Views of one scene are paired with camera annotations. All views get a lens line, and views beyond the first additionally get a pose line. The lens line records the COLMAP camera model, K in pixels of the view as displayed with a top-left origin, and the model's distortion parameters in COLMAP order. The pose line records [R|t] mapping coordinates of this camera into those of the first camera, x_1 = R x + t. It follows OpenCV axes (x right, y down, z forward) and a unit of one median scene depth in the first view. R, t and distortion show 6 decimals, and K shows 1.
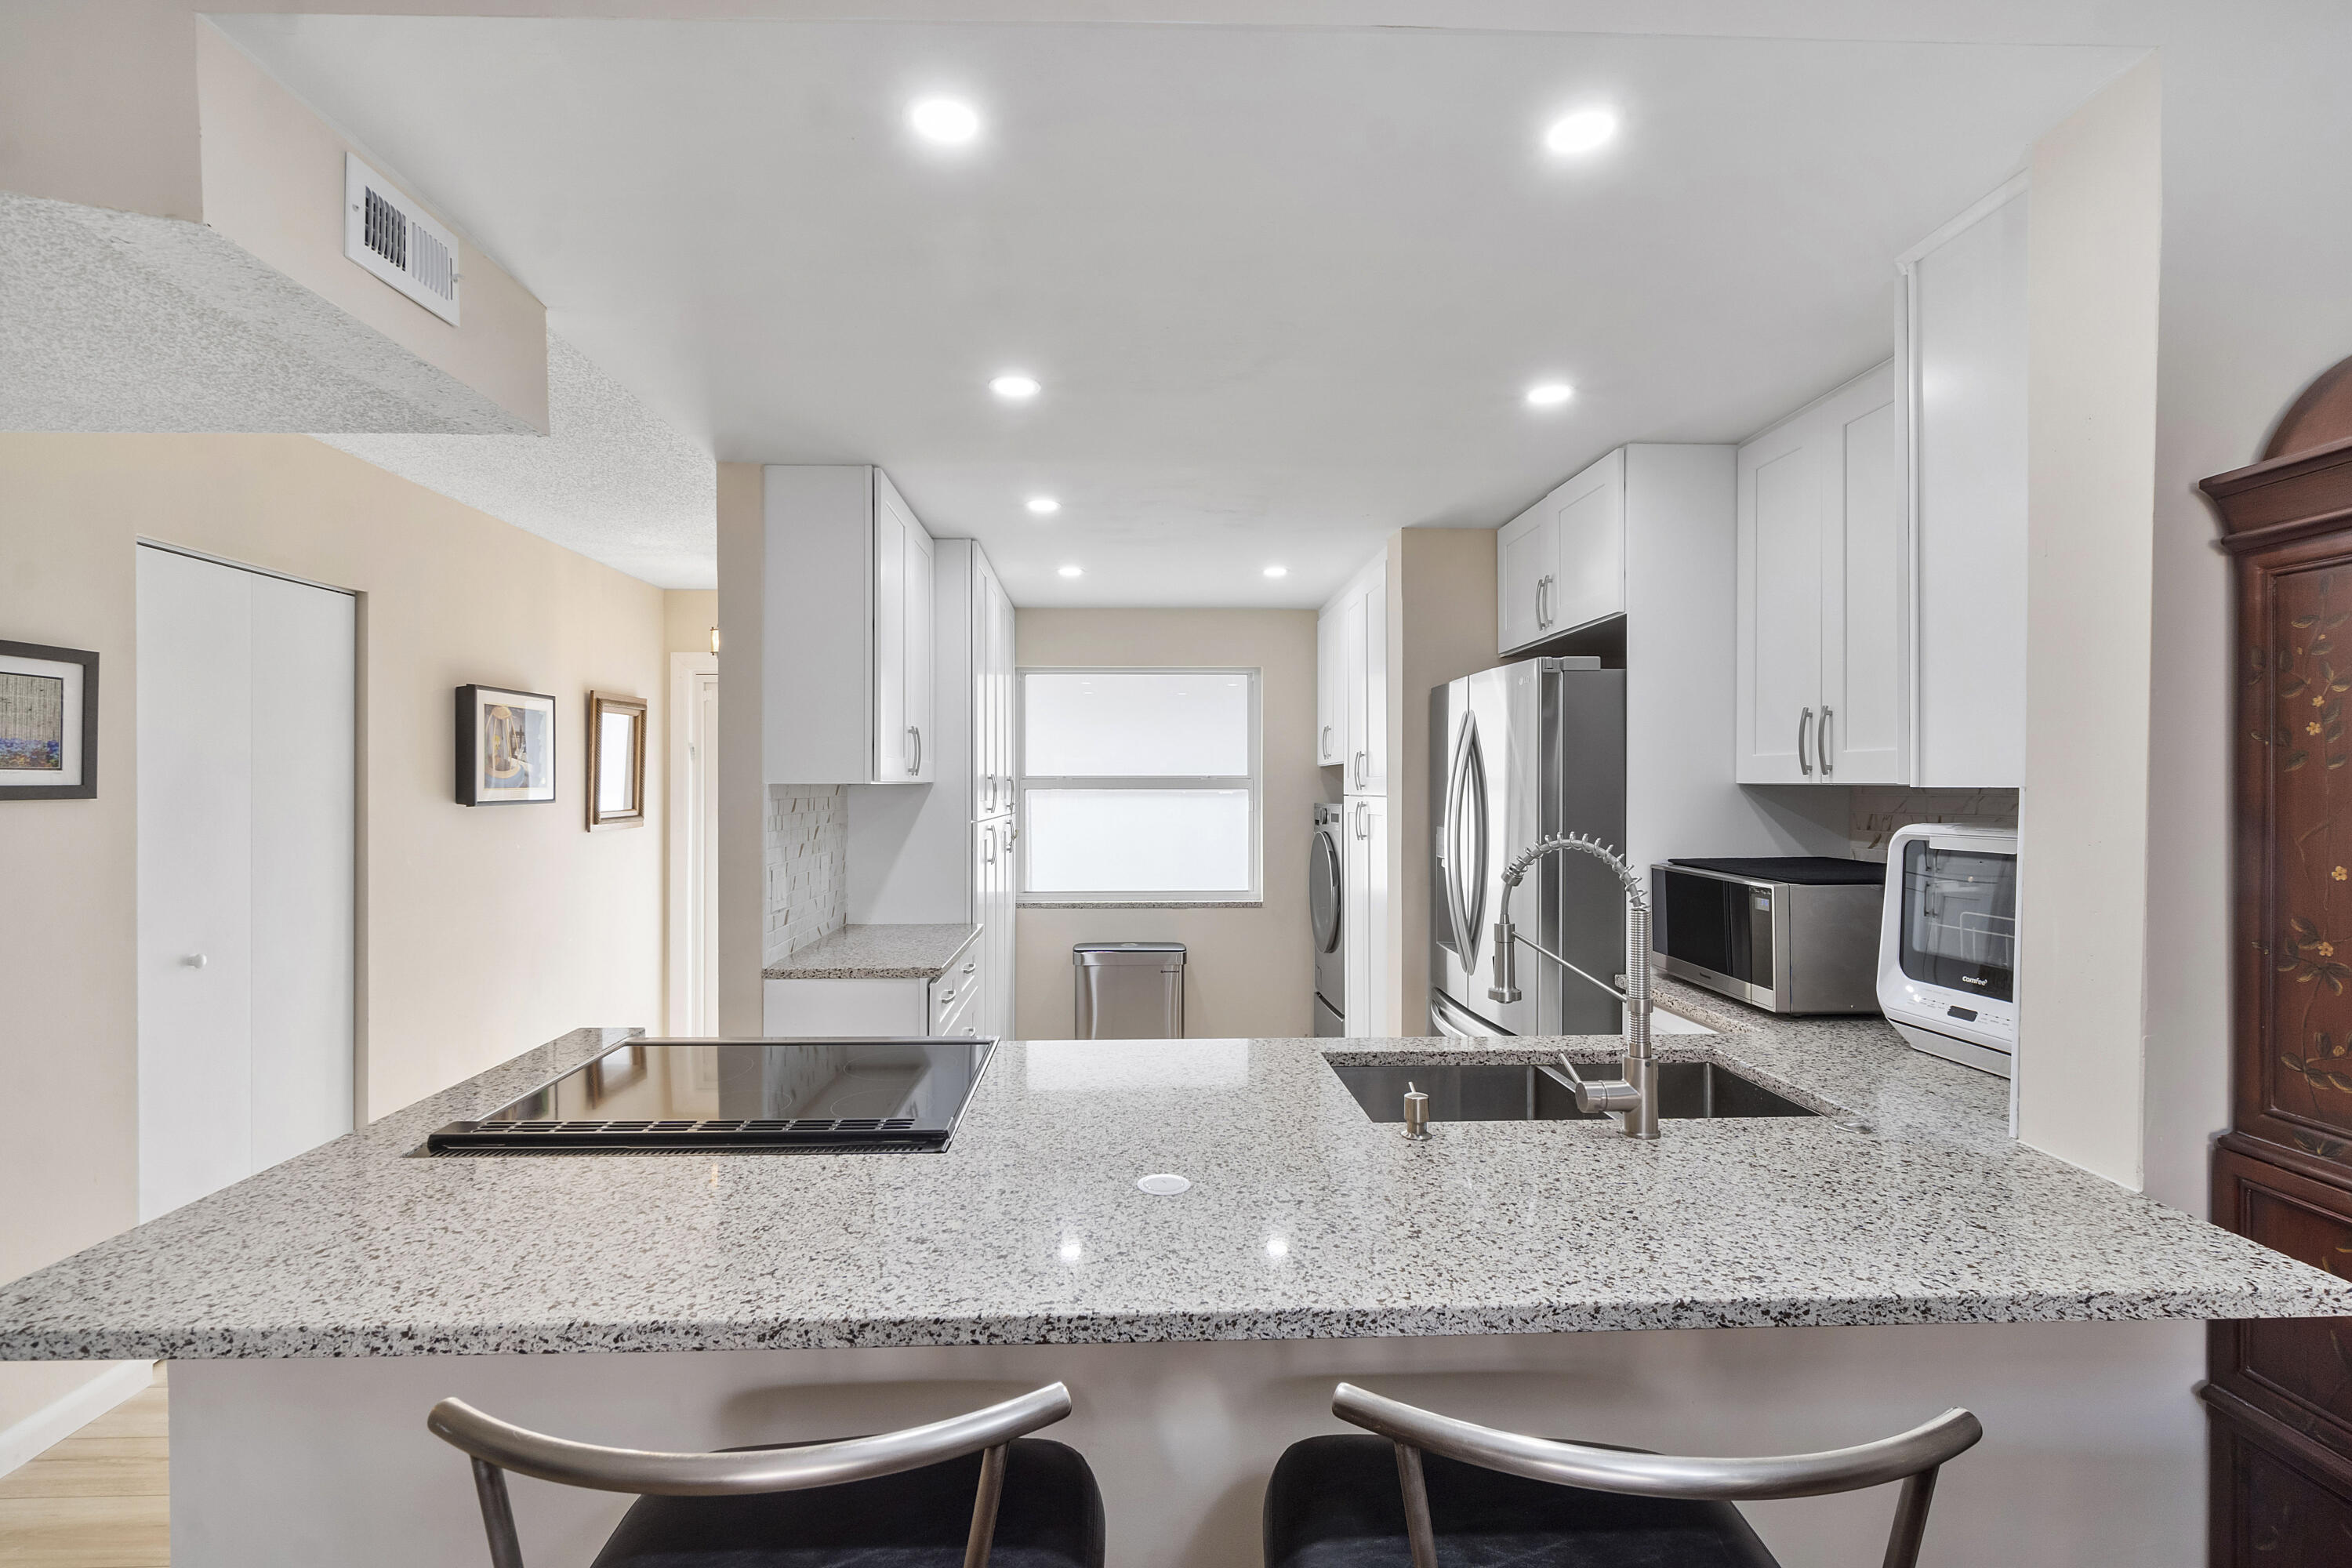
lens RADIAL K [[1007.9, 0, 1156.3], [0, 1007.9, 790.3], [0, 0, 1]] dist [-0.003668, 0.000711]
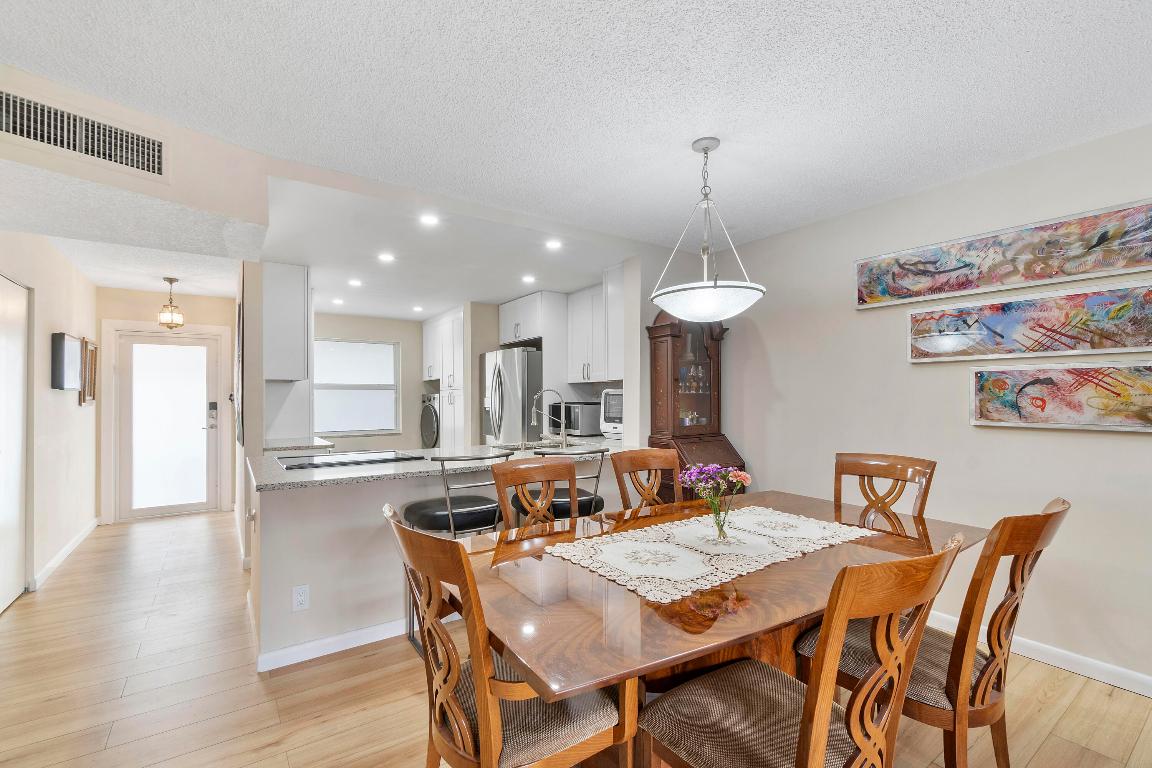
lens RADIAL K [[493.7, 0, 554.3], [0, 493.7, 396.8], [0, 0, 1]] dist [-0.003668, 0.000711]
pose [[0.849439, -0.001273, 0.527686, -0.508263], [0.006410, 0.999948, -0.007907, 0.067082], [-0.527648, 0.010099, 0.849403, -0.628057]]
